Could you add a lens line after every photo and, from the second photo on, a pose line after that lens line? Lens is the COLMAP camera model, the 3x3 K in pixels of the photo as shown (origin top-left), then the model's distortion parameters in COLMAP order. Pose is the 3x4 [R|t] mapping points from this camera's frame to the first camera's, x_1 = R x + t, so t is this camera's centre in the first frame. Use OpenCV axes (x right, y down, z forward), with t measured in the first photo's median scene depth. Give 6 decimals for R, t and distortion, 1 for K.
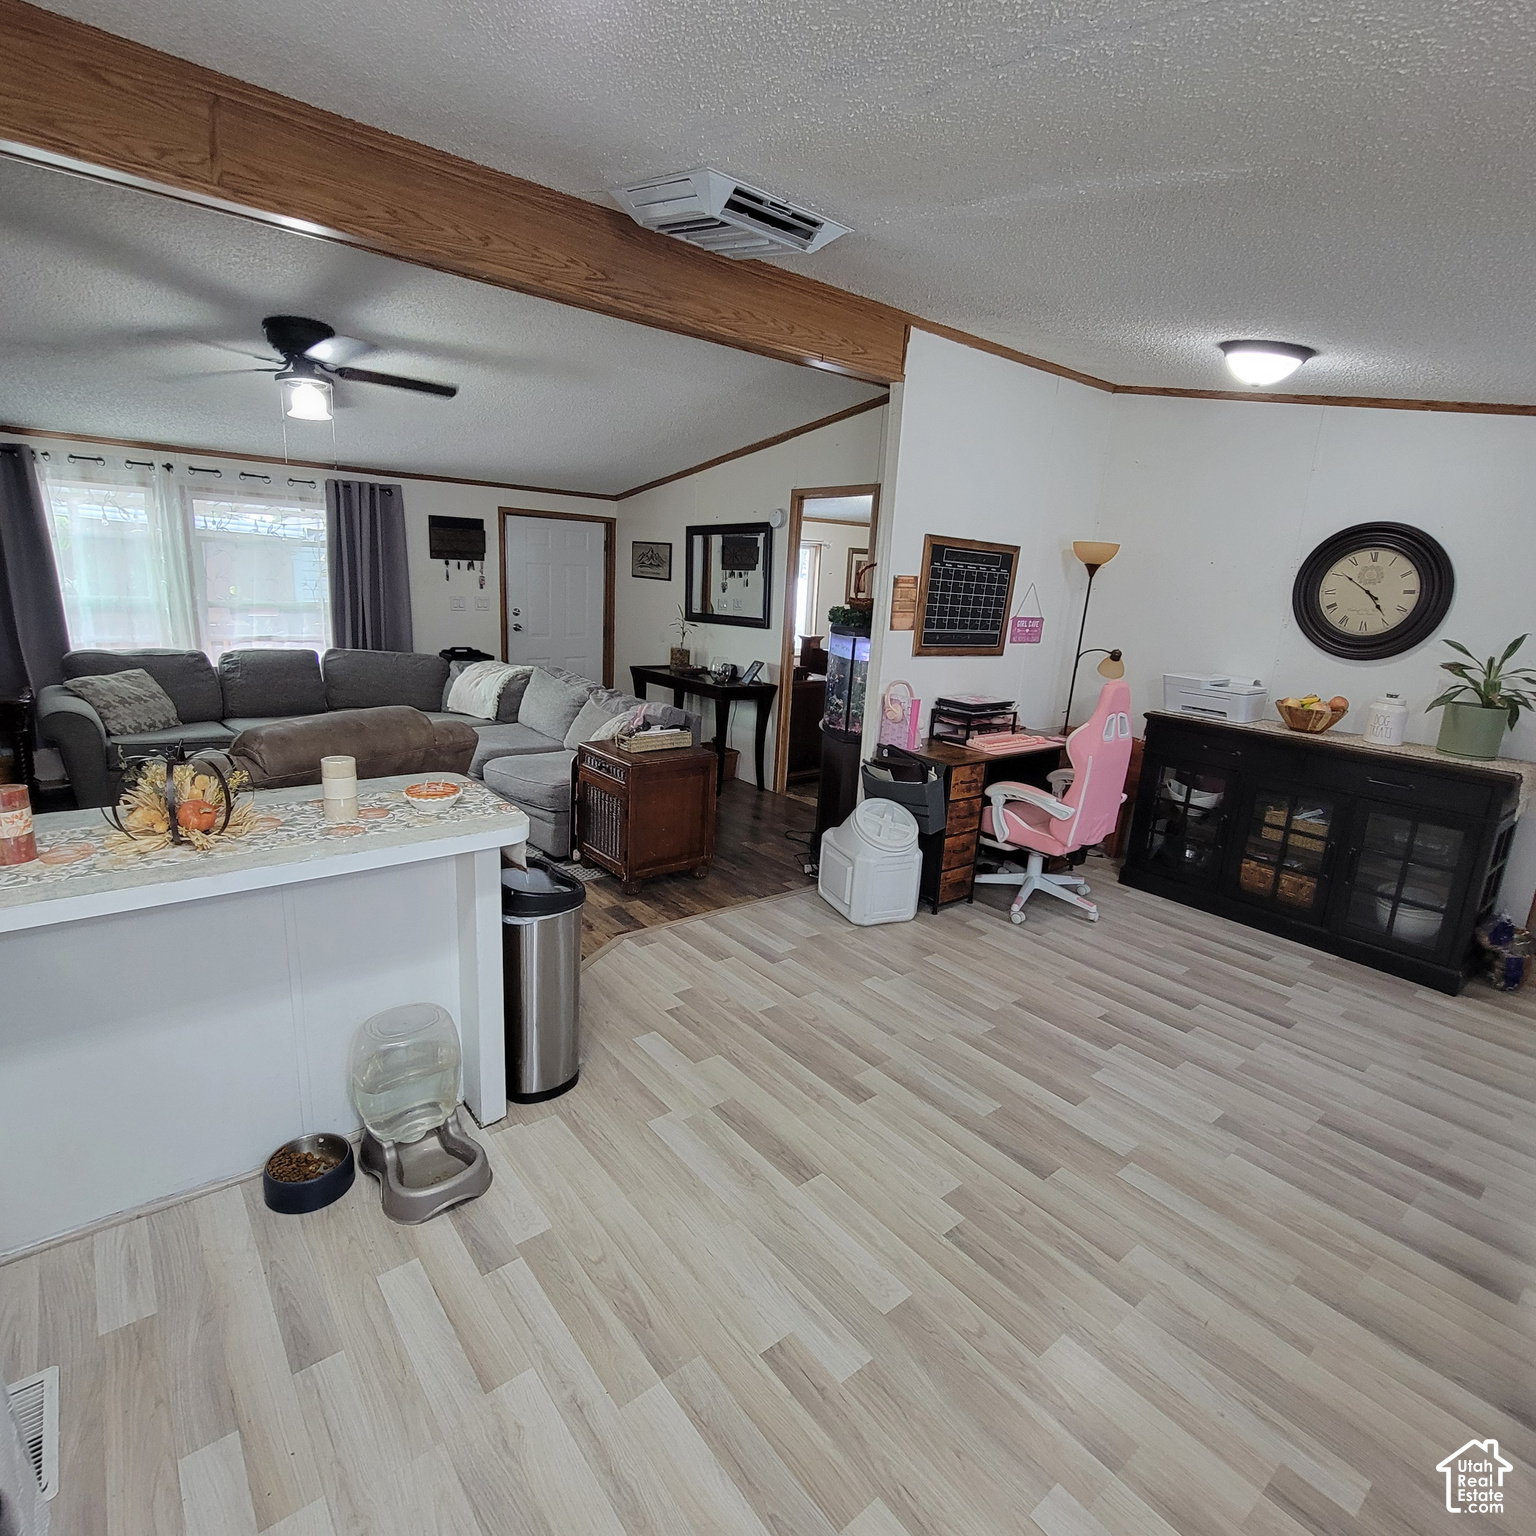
lens RADIAL K [[840.8, 0, 774.0], [0, 840.8, 763.6], [0, 0, 1]] dist [-0.002265, 0.001624]
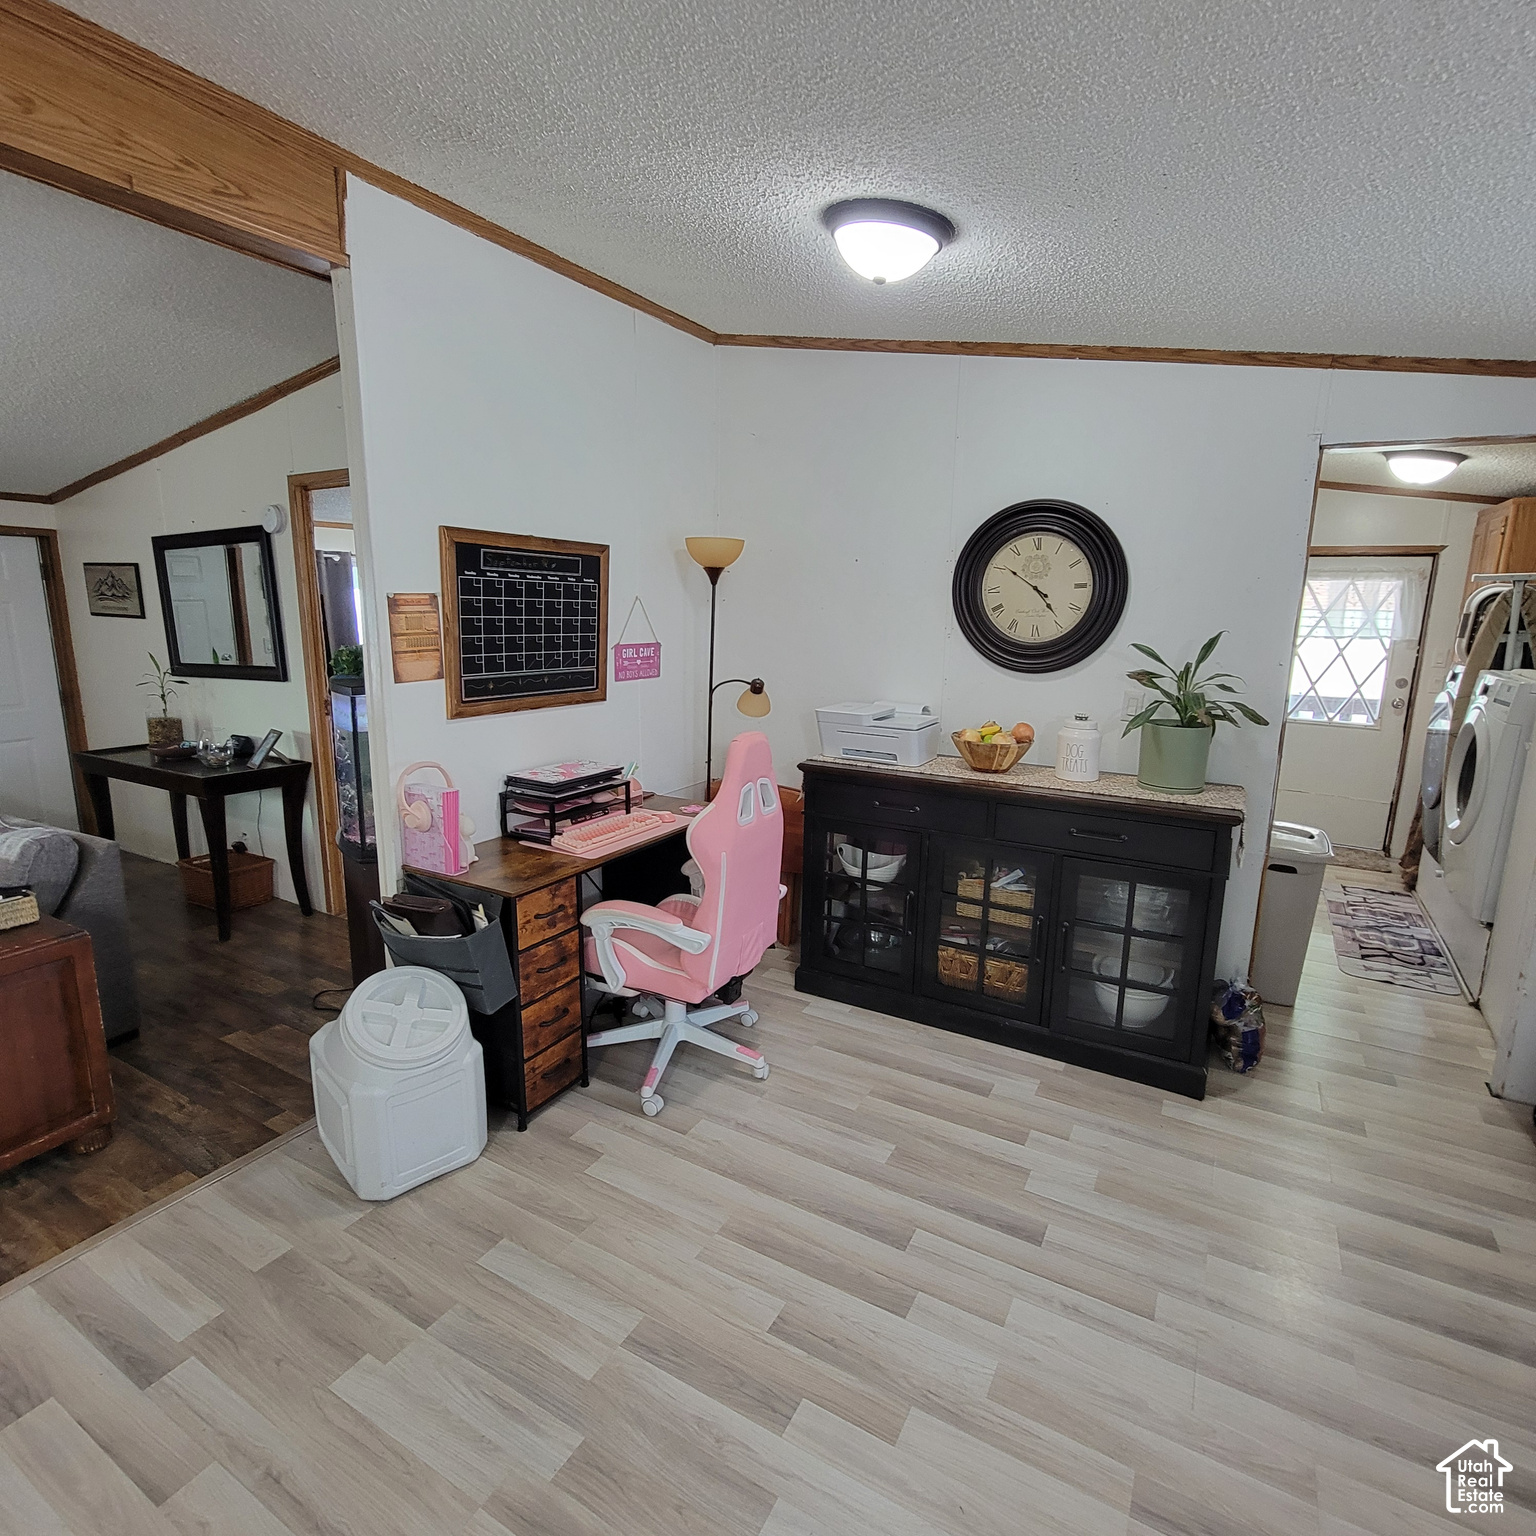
lens RADIAL K [[840.8, 0, 770.6], [0, 840.8, 768.6], [0, 0, 1]] dist [-0.002265, 0.001624]
pose [[0.934445, -0.114017, 0.337361, 0.182429], [0.119787, 0.992793, 0.003737, -0.066989], [-0.335355, 0.036920, 0.941368, 0.338182]]
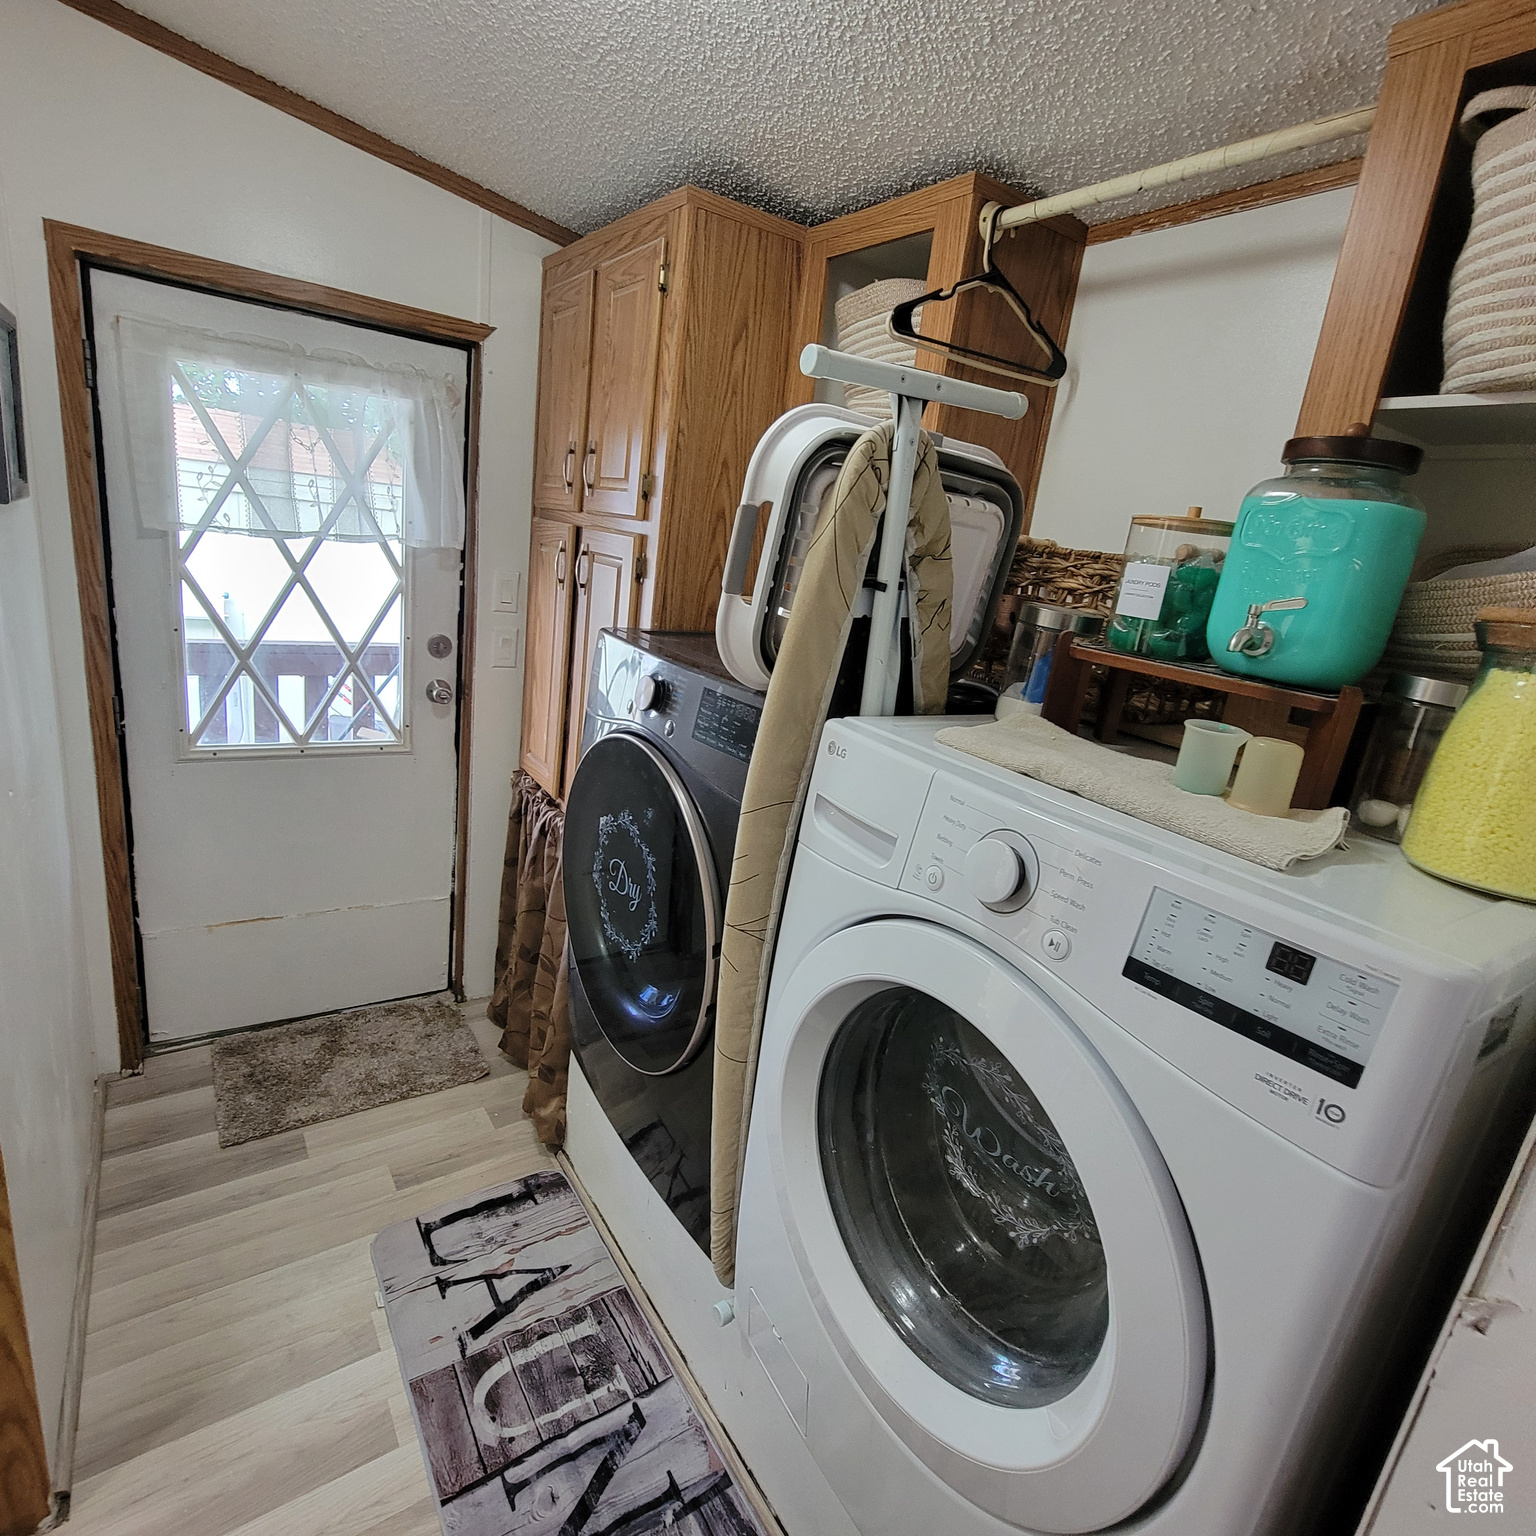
lens RADIAL K [[840.8, 0, 769.1], [0, 840.8, 760.2], [0, 0, 1]] dist [-0.002265, 0.001624]
pose [[0.101359, -0.303759, 0.947342, 0.547716], [0.117577, 0.949230, 0.291784, -0.101504], [-0.987877, 0.081811, 0.131928, 0.605304]]
